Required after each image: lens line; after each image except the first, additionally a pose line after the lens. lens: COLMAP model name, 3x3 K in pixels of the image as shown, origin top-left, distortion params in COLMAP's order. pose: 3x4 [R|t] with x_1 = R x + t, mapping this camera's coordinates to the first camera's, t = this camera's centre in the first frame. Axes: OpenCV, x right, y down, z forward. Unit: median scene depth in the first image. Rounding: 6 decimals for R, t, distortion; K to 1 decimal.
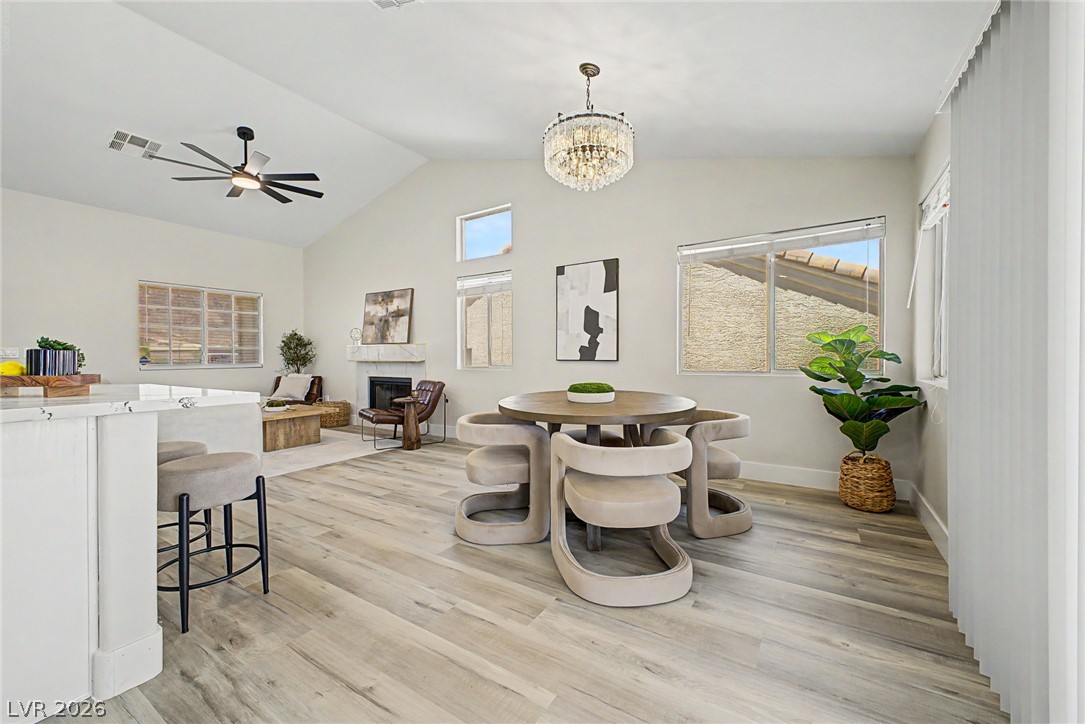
lens RADIAL K [[428.2, 0, 540.3], [0, 428.2, 358.4], [0, 0, 1]] dist [0.021397, -0.007219]
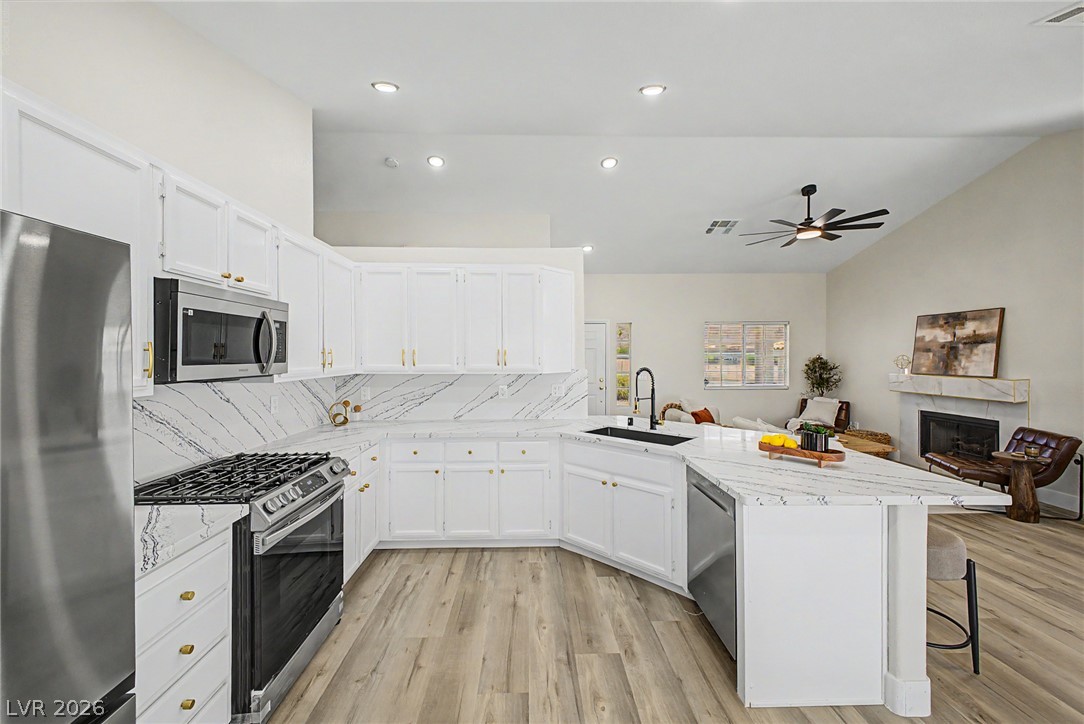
lens RADIAL K [[427.8, 0, 539.8], [0, 427.8, 358.4], [0, 0, 1]] dist [0.021397, -0.007219]
pose [[0.565116, 0.008178, -0.824971, -0.119272], [-0.003793, 0.999966, 0.007314, -0.072589], [0.825003, -0.001004, 0.565127, -0.151197]]
